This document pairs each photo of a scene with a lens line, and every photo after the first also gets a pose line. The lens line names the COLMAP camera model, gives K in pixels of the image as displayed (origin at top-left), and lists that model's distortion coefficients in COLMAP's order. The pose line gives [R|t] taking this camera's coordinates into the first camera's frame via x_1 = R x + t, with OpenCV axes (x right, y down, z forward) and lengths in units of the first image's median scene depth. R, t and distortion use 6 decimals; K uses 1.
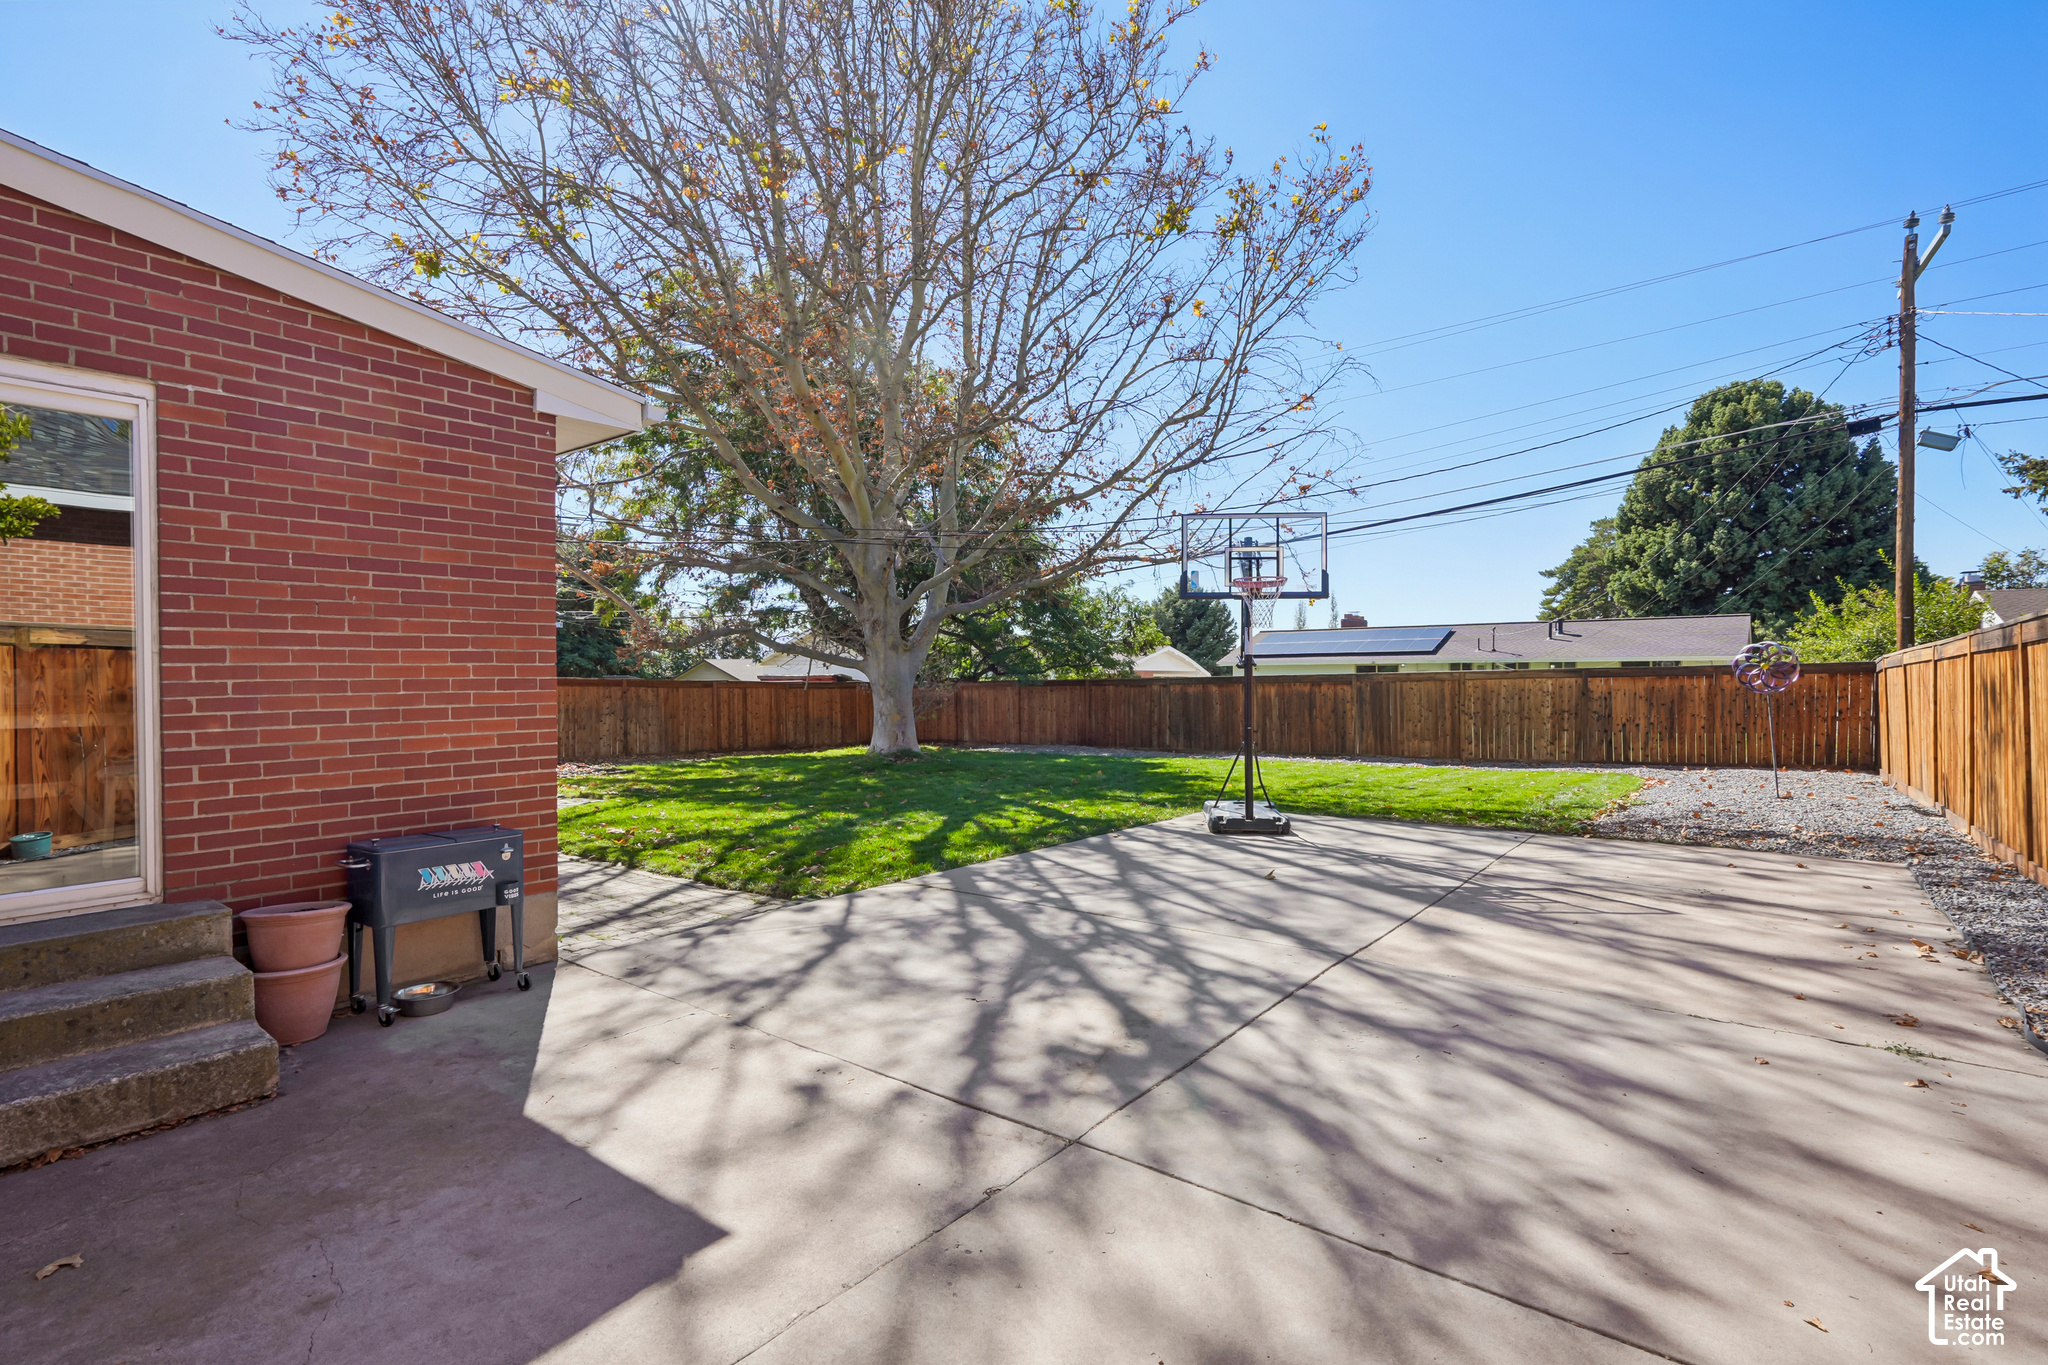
lens RADIAL K [[946.0, 0, 1024.3], [0, 946.0, 681.8], [0, 0, 1]] dist [-0.004968, 0.003744]
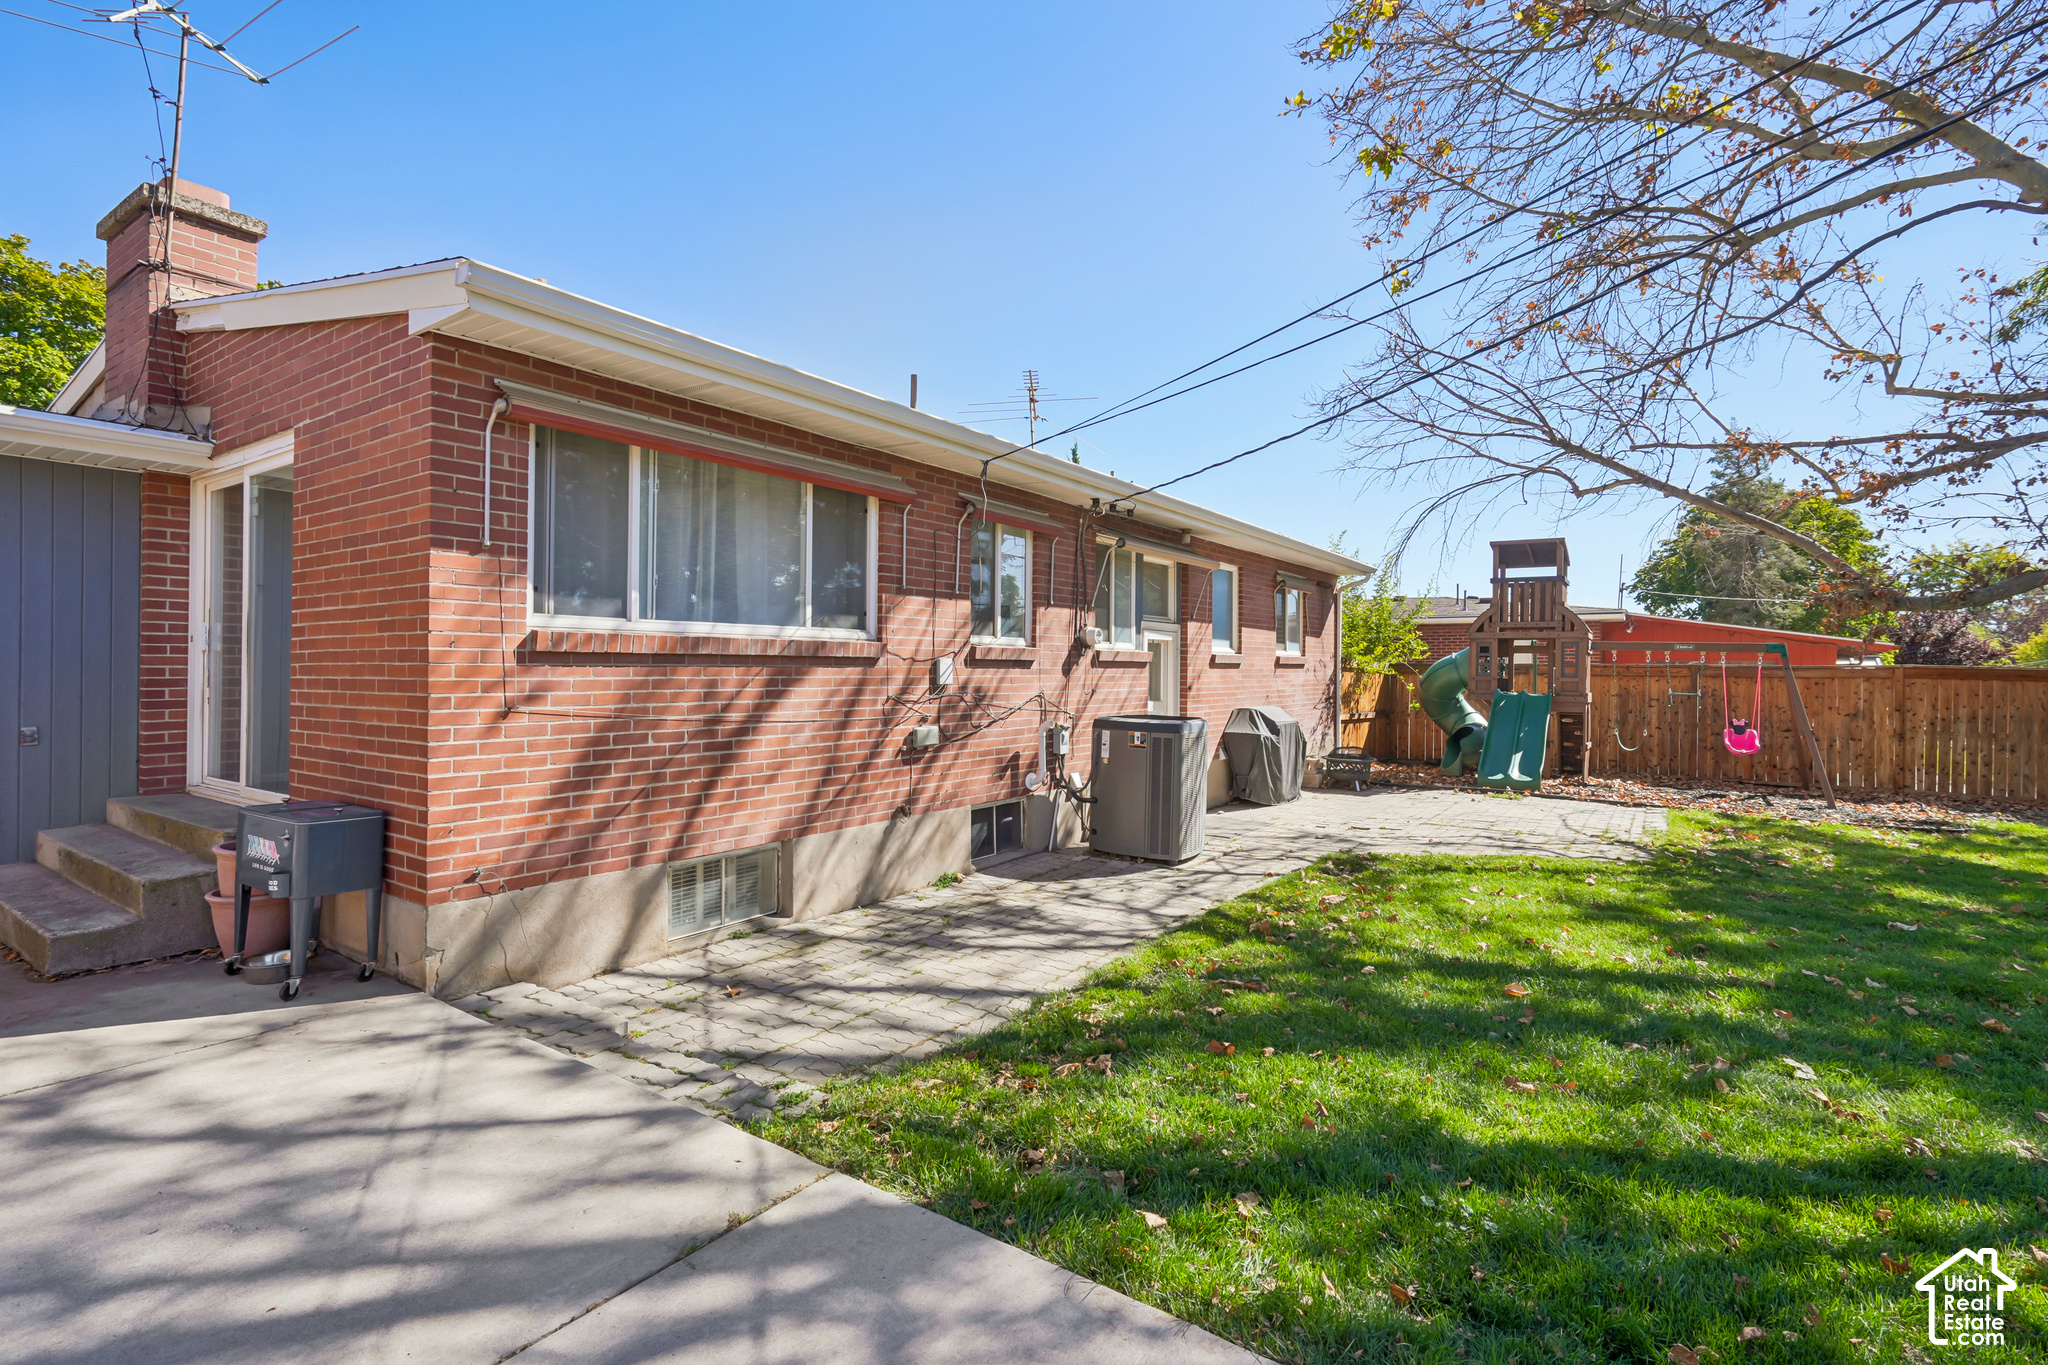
lens RADIAL K [[946.0, 0, 1041.2], [0, 946.0, 653.6], [0, 0, 1]] dist [-0.004968, 0.003744]
pose [[0.069200, -0.006920, -0.997579, 0.094485], [-0.012512, 0.999891, -0.007804, -0.000664], [0.997524, 0.013022, 0.069106, 0.359982]]
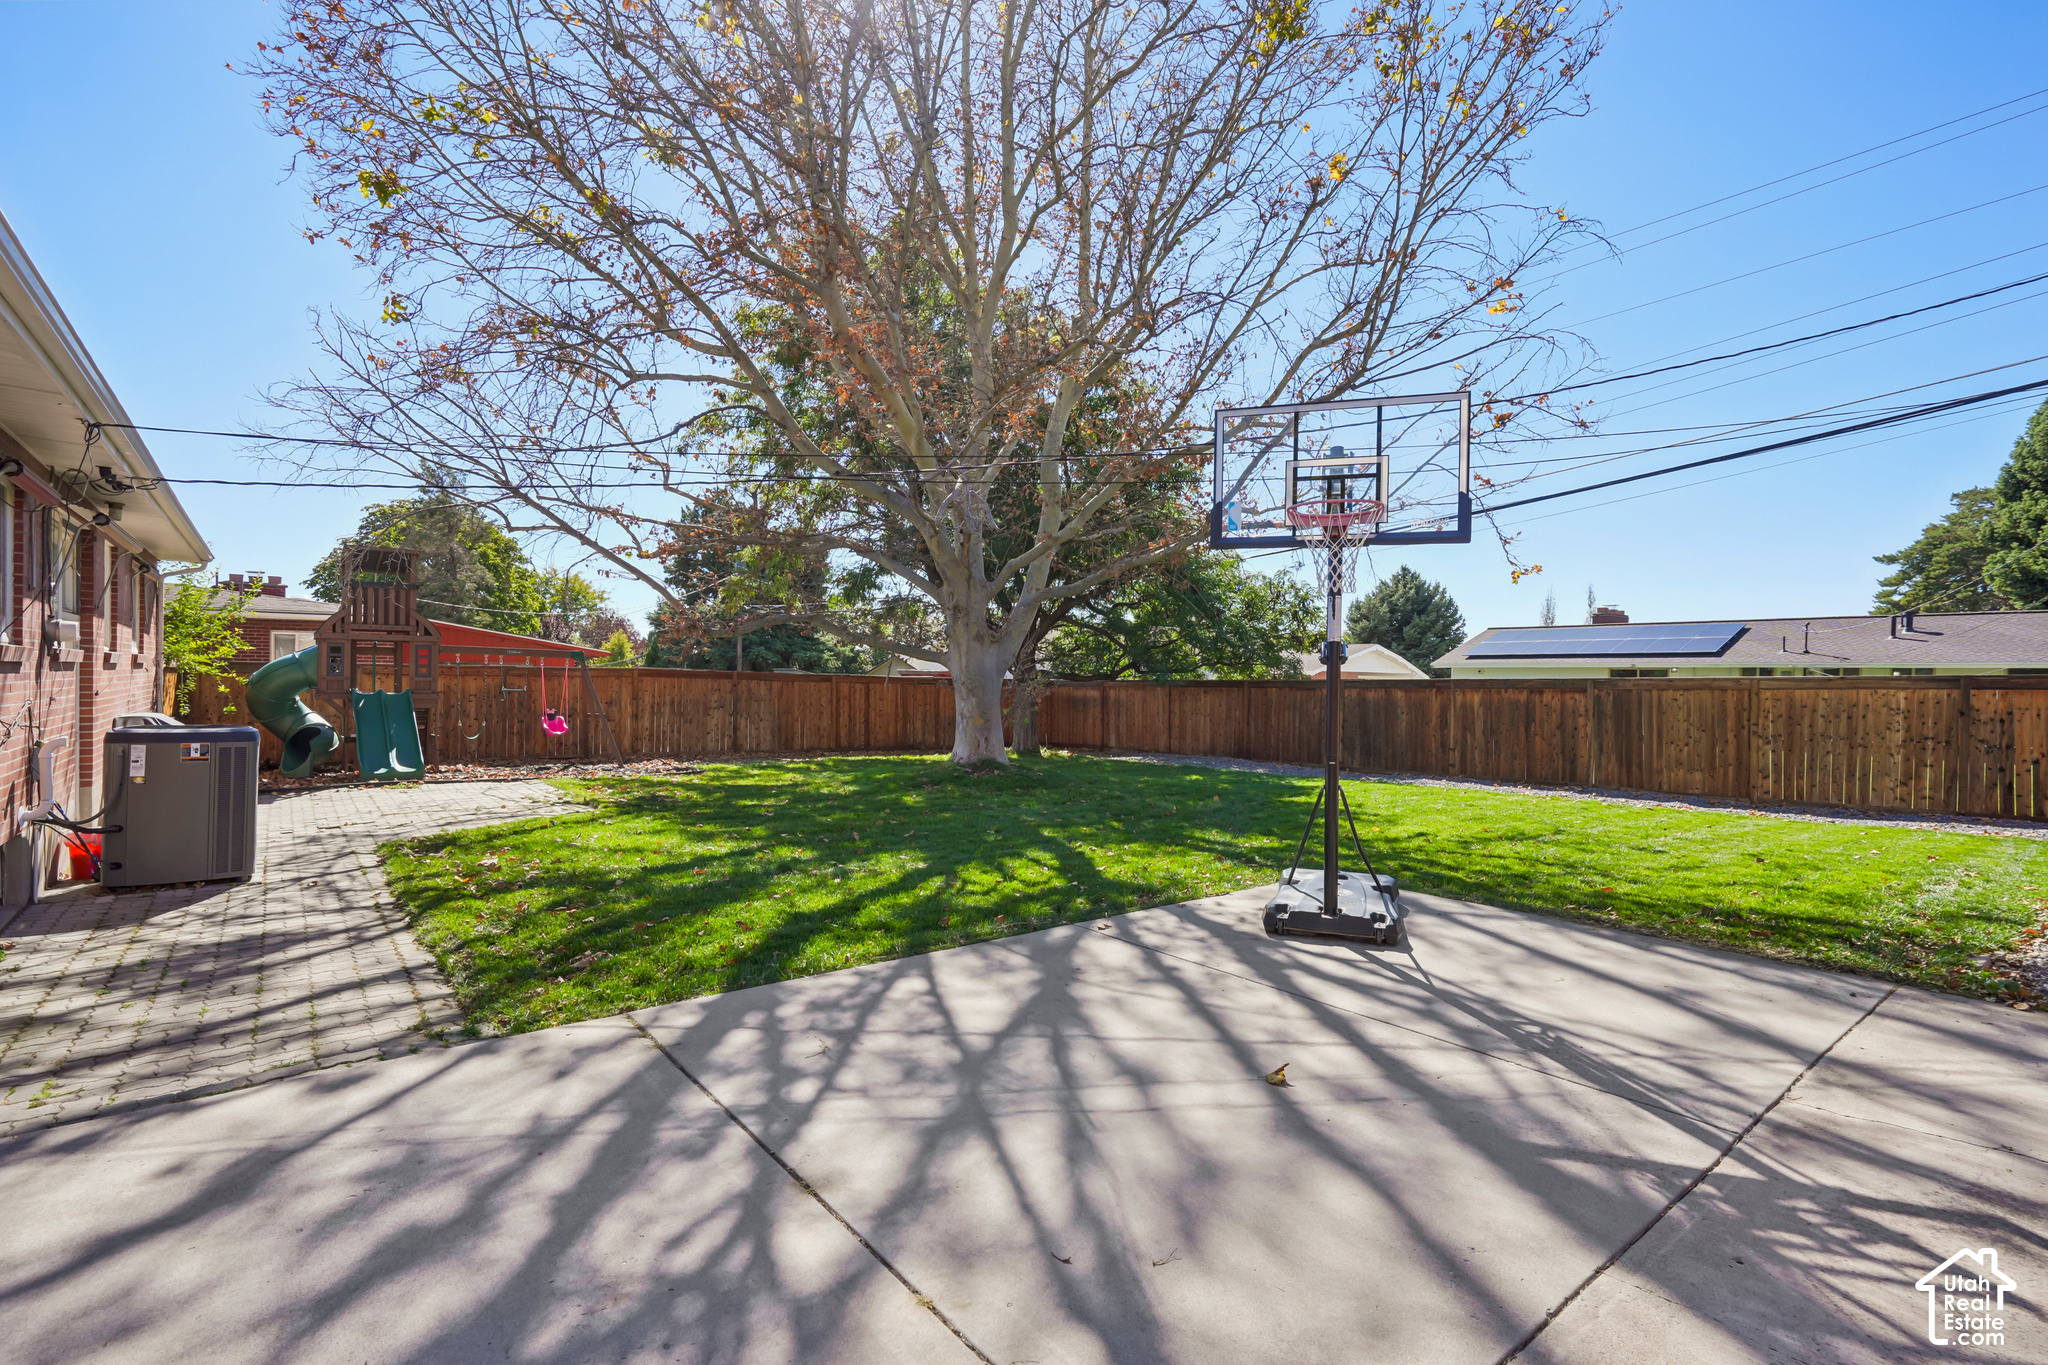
lens RADIAL K [[946.0, 0, 1009.1], [0, 946.0, 681.4], [0, 0, 1]] dist [-0.004968, 0.003744]
pose [[0.971343, 0.017183, -0.237058, 0.080129], [-0.016913, 0.999852, 0.003171, -0.000686], [0.237078, 0.000929, 0.971490, 0.162618]]
